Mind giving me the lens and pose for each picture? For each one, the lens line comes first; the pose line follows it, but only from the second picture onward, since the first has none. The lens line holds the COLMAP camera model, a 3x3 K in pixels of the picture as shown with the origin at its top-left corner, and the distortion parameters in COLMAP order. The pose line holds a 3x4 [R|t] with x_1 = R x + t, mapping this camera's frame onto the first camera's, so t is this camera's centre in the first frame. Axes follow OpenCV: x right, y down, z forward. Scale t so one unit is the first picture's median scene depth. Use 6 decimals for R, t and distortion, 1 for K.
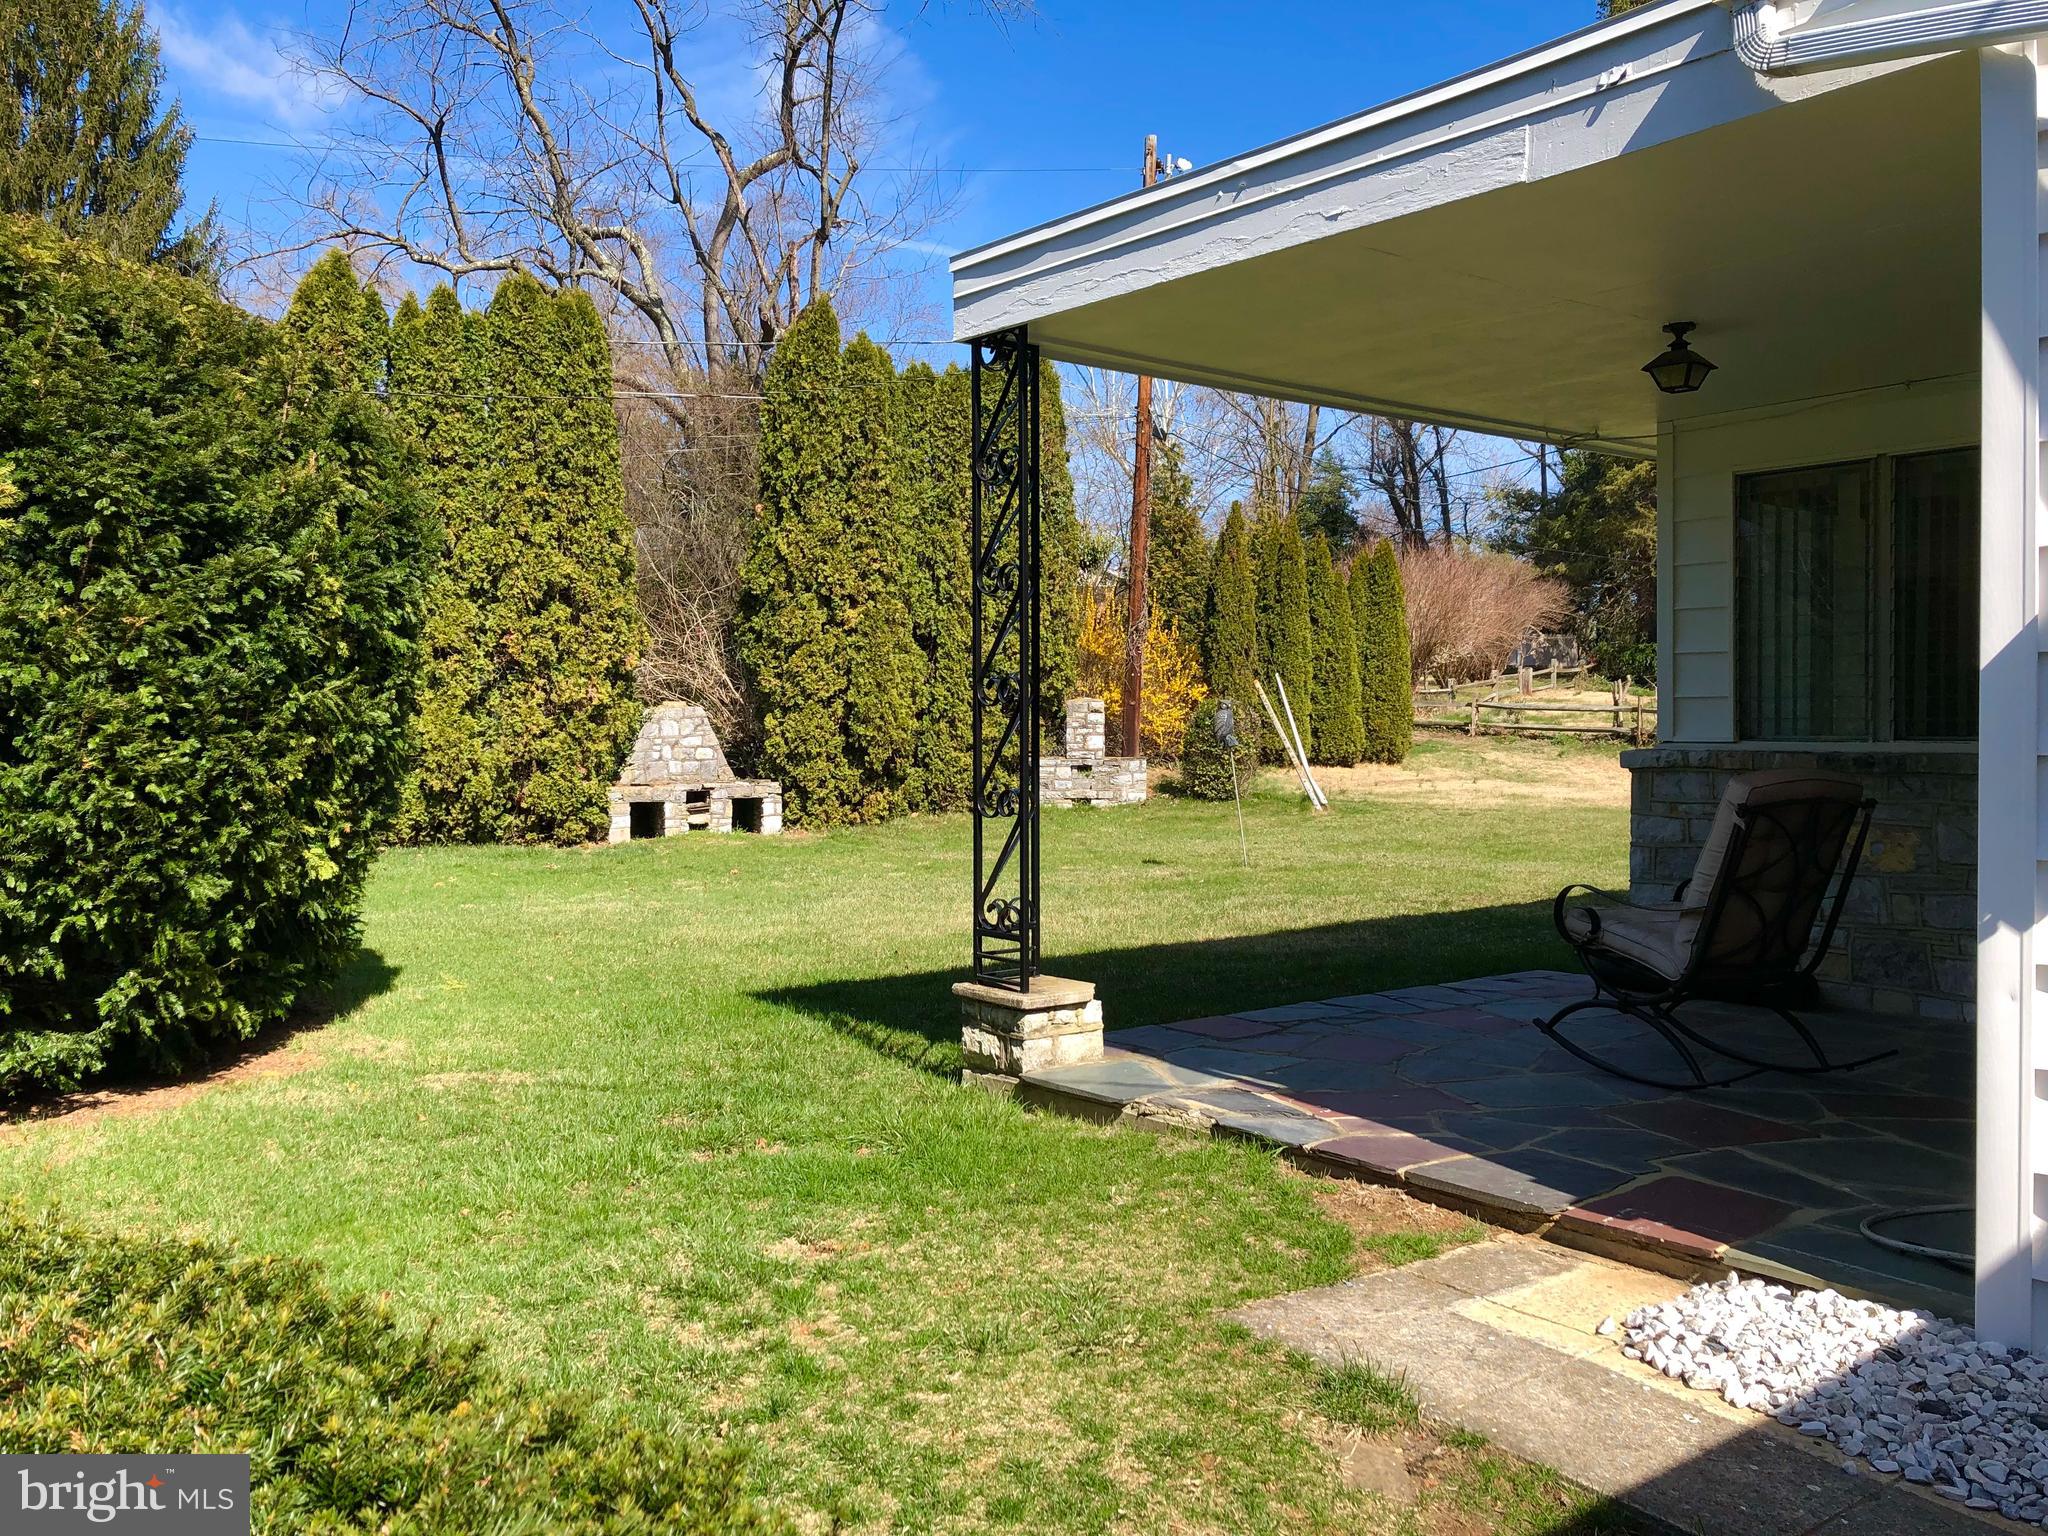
lens RADIAL K [[1673.2, 0, 1024.5], [0, 1673.2, 740.7], [0, 0, 1]] dist [0.133075, -0.213179]
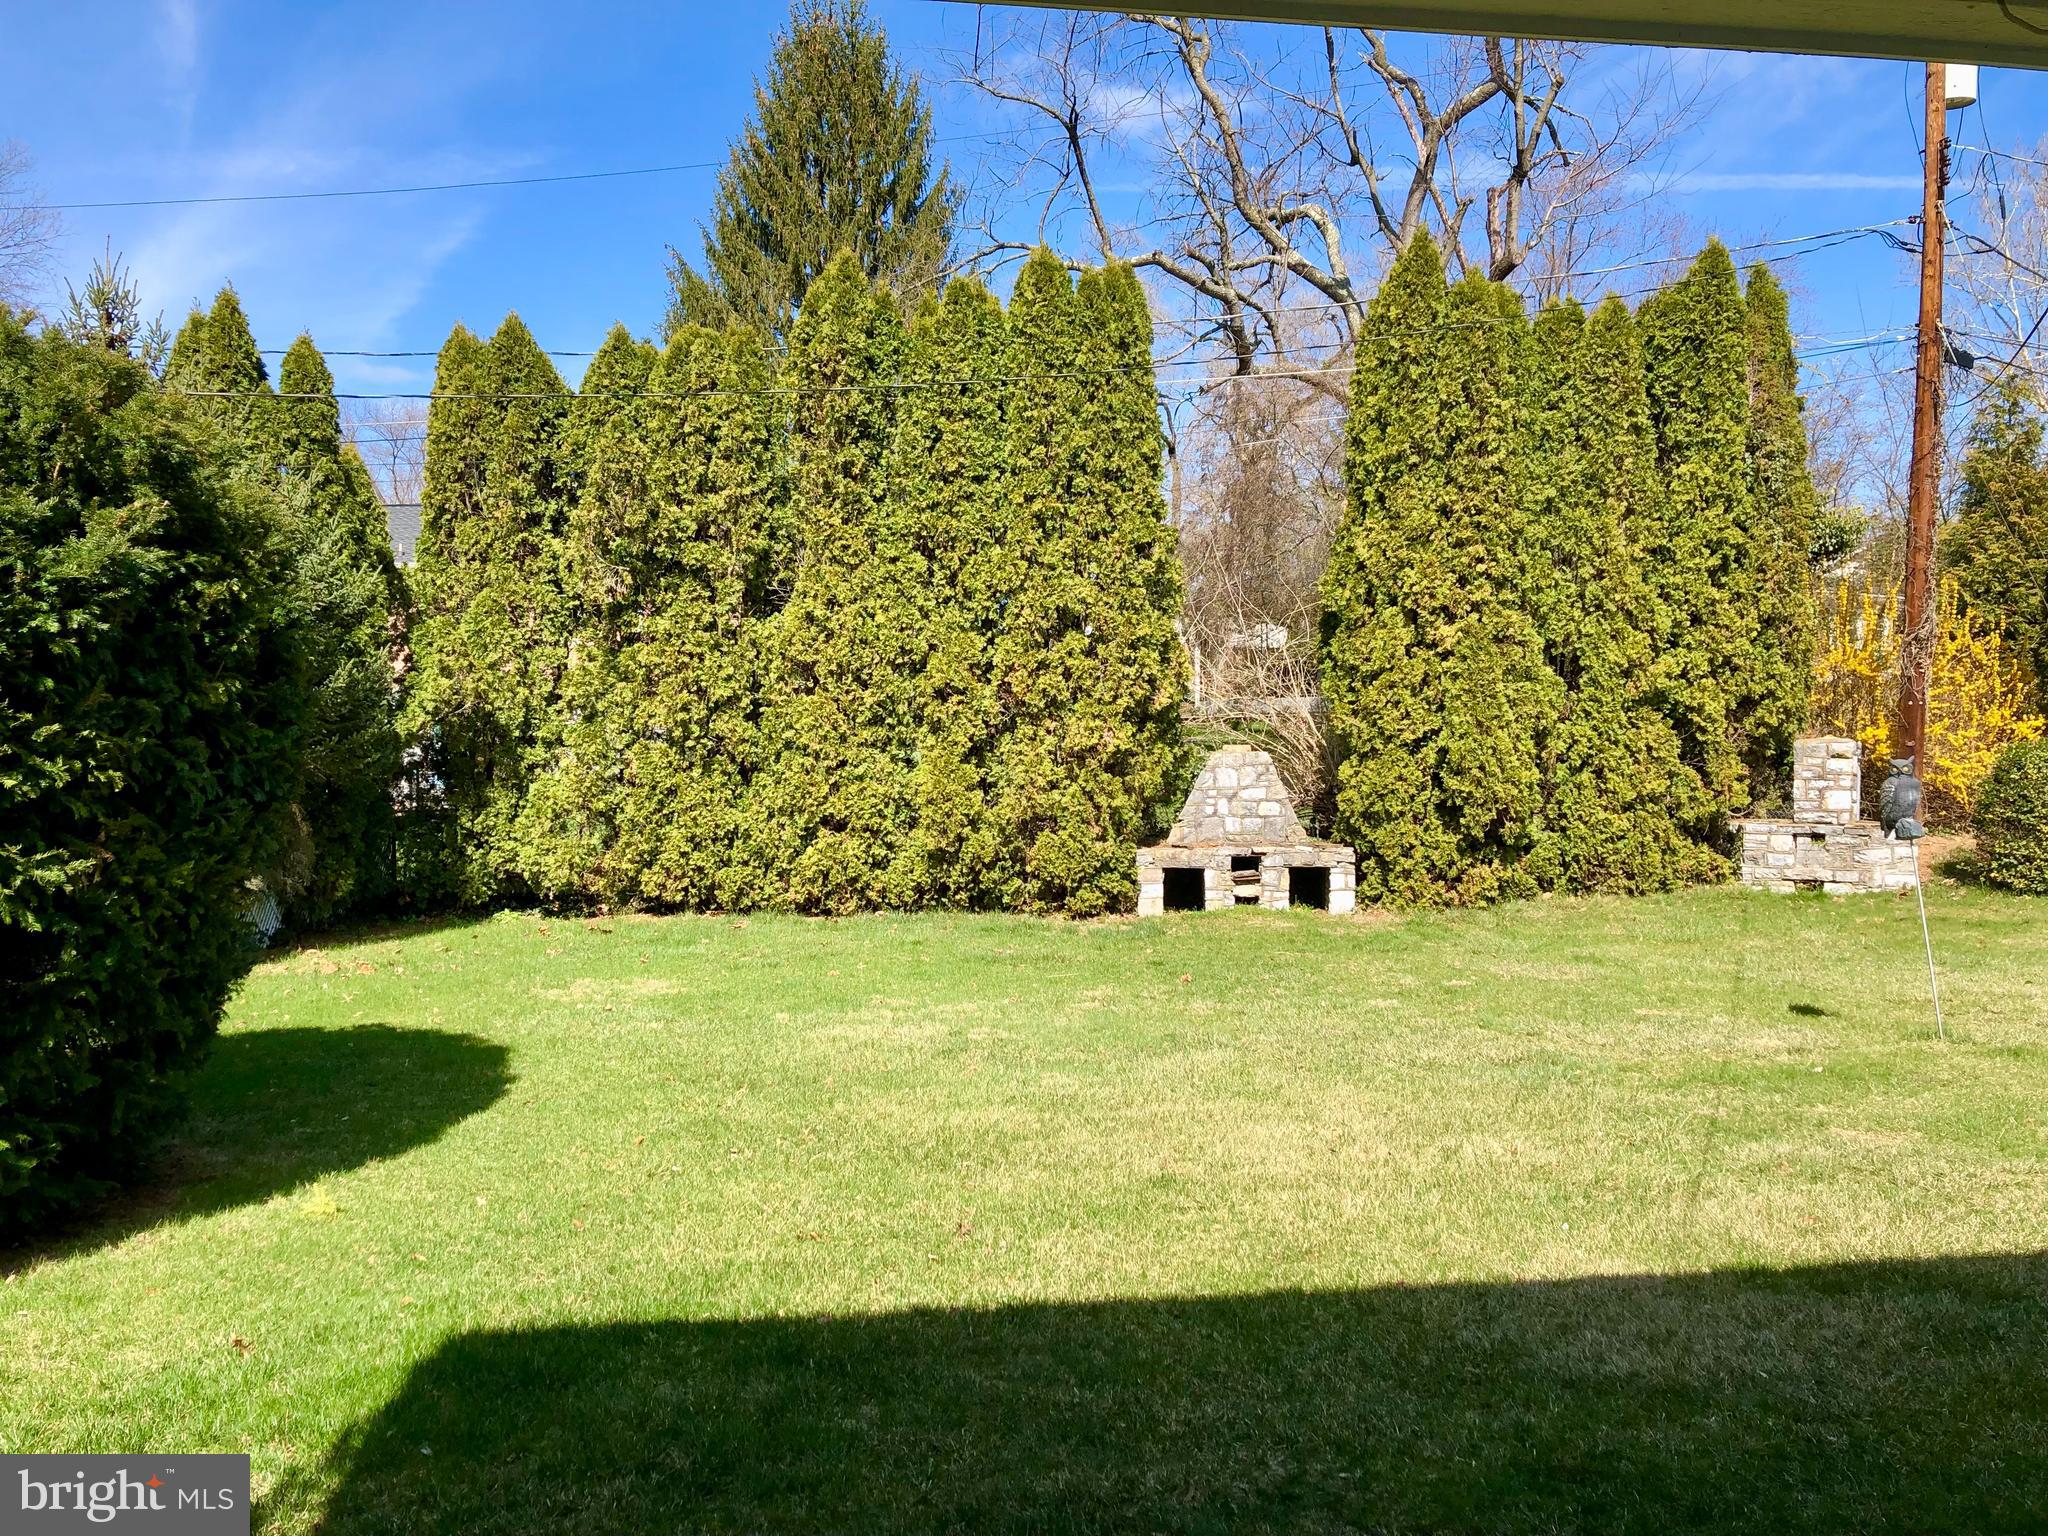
lens RADIAL K [[1673.2, 0, 1024.5], [0, 1673.2, 740.7], [0, 0, 1]] dist [0.133075, -0.213179]
pose [[0.873715, 0.001405, -0.486436, 0.104201], [-0.006518, 0.999940, -0.008820, -0.017712], [0.486394, 0.010877, 0.873672, 0.231814]]
